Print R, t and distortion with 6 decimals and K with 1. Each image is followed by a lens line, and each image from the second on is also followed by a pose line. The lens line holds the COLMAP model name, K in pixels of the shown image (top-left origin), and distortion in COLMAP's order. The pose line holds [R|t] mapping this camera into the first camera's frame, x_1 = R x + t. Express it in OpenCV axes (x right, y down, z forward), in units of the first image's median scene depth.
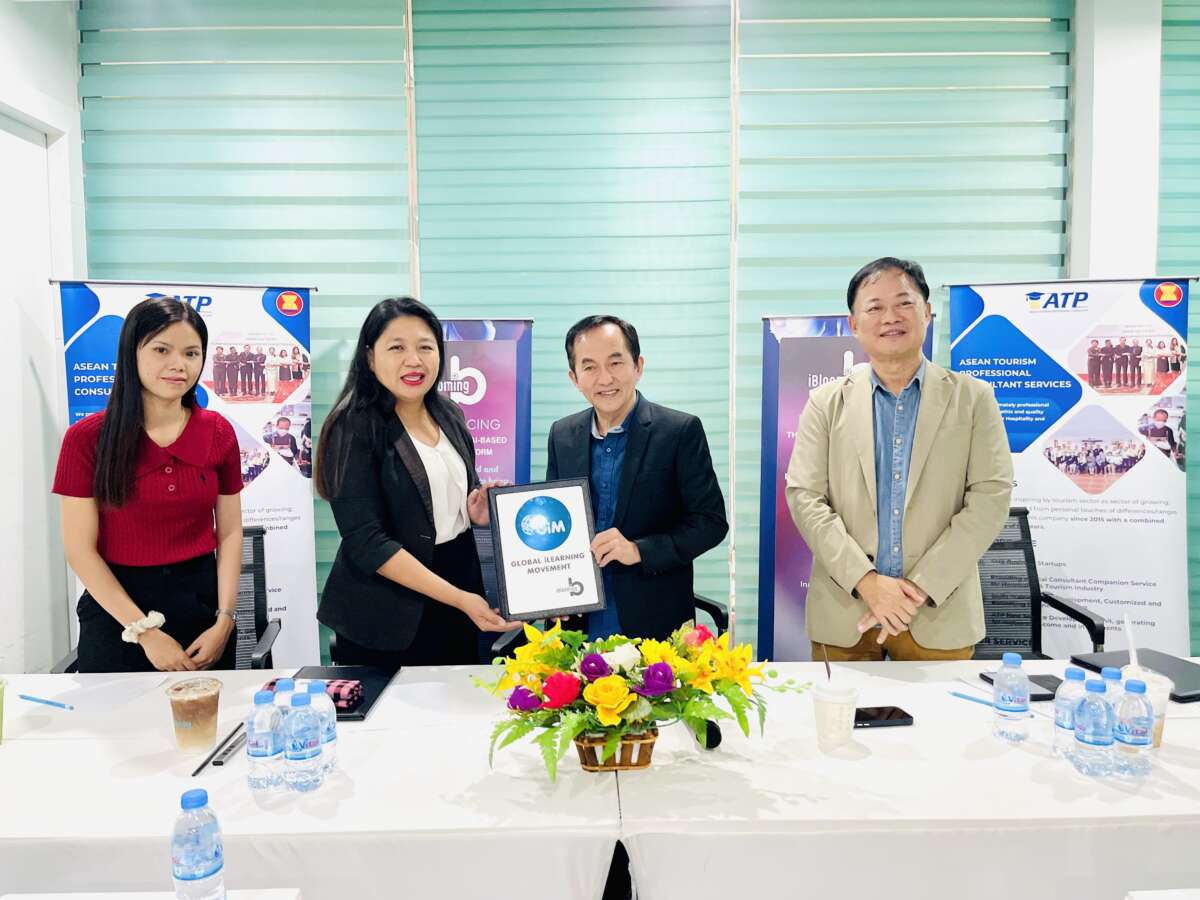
lens RADIAL K [[910.0, 0, 600.0], [0, 910.0, 450.0], [0, 0, 1]] dist [-0.003365, -0.001661]
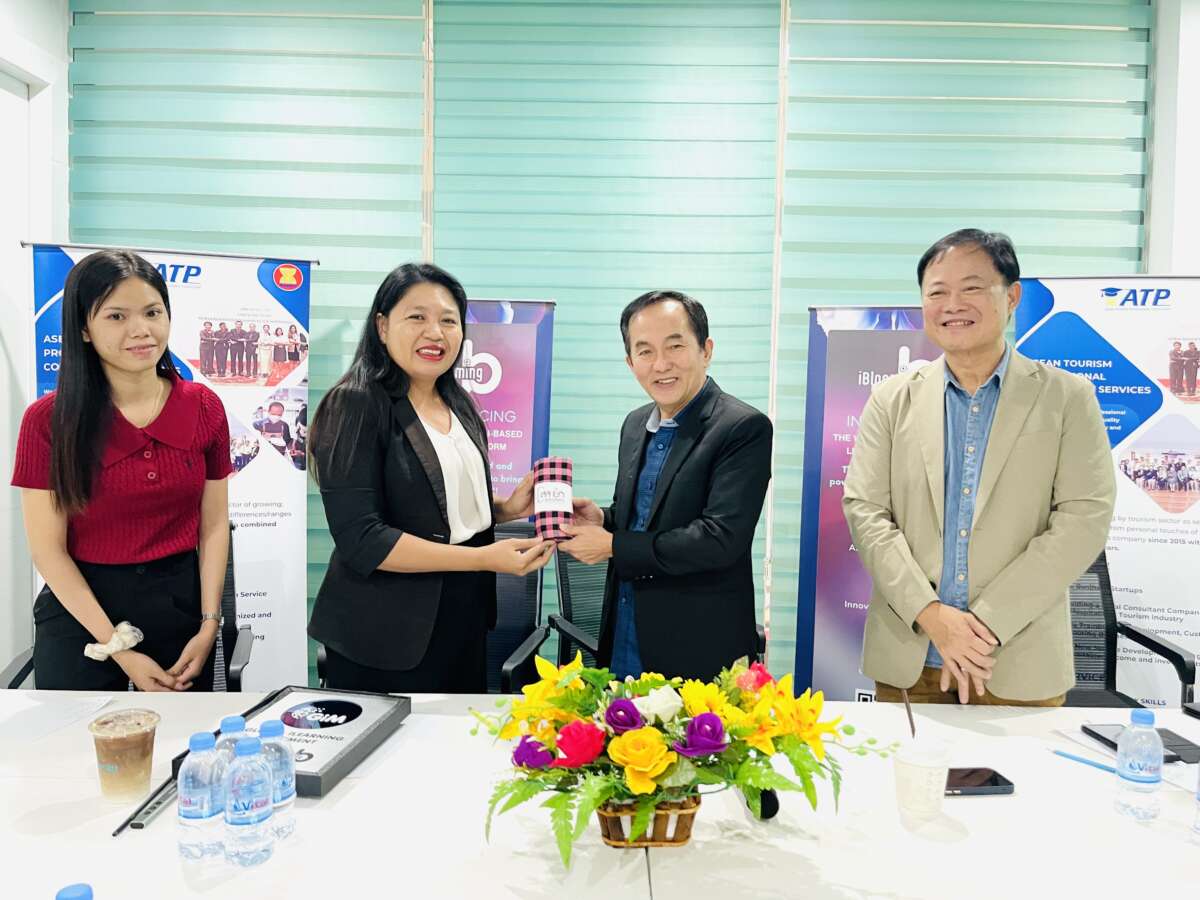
lens RADIAL K [[910.0, 0, 600.0], [0, 910.0, 450.0], [0, 0, 1]] dist [-0.003365, -0.001661]
pose [[0.999429, 0.027556, -0.019550, -0.008351], [-0.027651, 0.999607, -0.004566, 0.006766], [0.019416, 0.005104, 0.999798, 0.104773]]
